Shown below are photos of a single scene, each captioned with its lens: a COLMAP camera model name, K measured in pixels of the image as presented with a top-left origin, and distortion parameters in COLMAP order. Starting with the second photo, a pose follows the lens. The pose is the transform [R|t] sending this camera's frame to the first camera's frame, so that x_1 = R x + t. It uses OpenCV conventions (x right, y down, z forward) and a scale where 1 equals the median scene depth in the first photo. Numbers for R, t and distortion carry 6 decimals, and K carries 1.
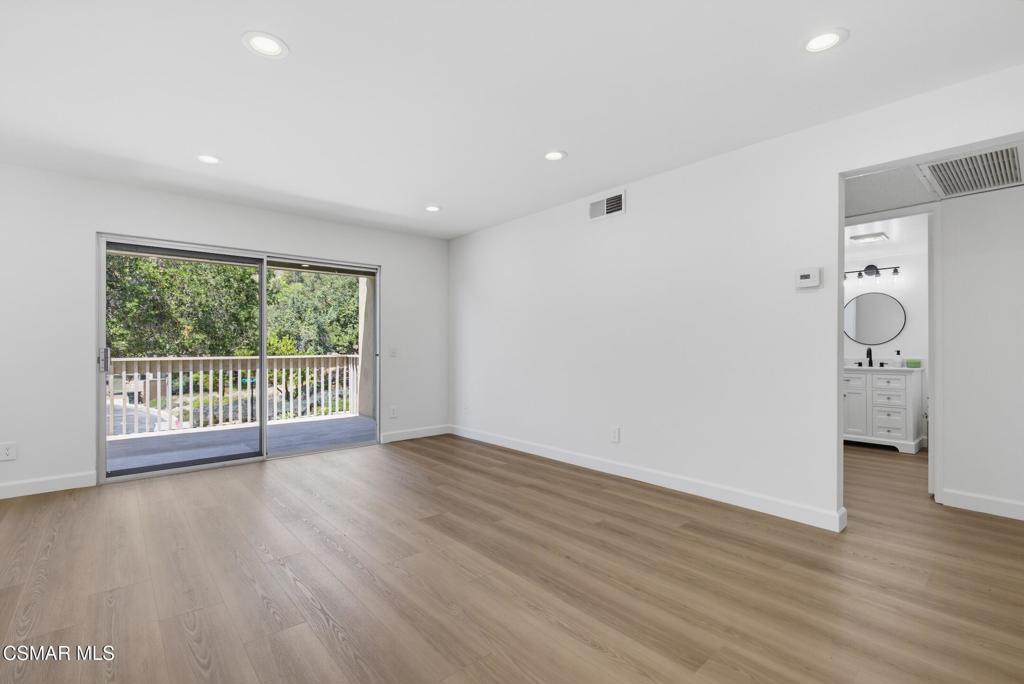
lens RADIAL K [[463.6, 0, 511.1], [0, 463.6, 347.1], [0, 0, 1]] dist [0.002525, -0.000457]
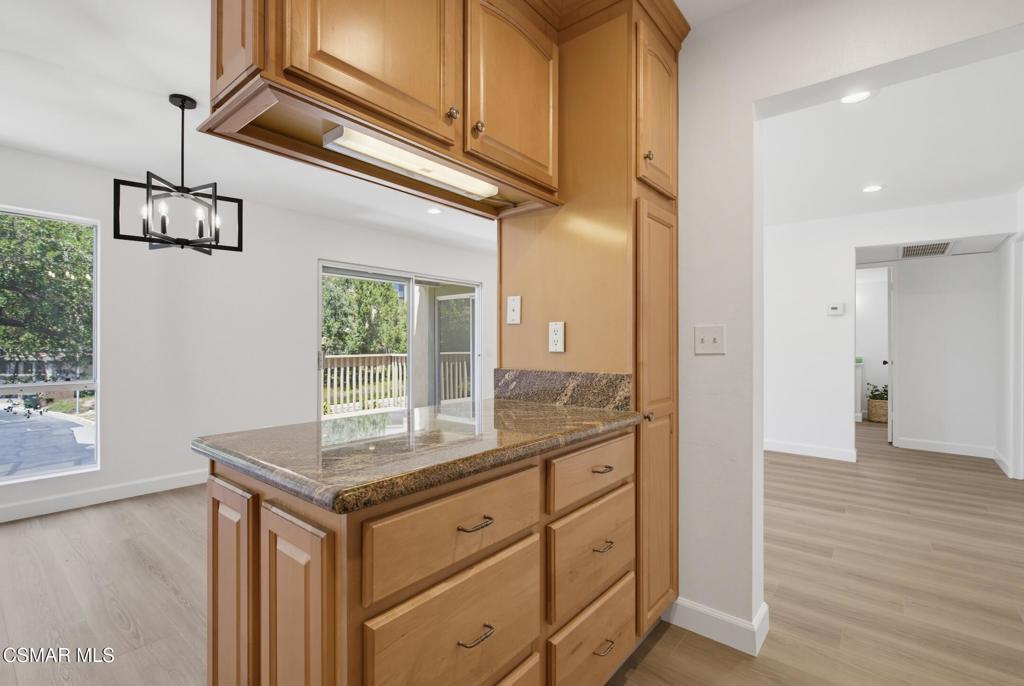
lens RADIAL K [[463.6, 0, 509.2], [0, 463.6, 339.7], [0, 0, 1]] dist [0.002525, -0.000457]
pose [[0.985225, 0.003428, 0.171230, -0.587408], [-0.001973, 0.999960, -0.008668, -0.017683], [-0.171253, 0.008202, 0.985193, -0.315320]]
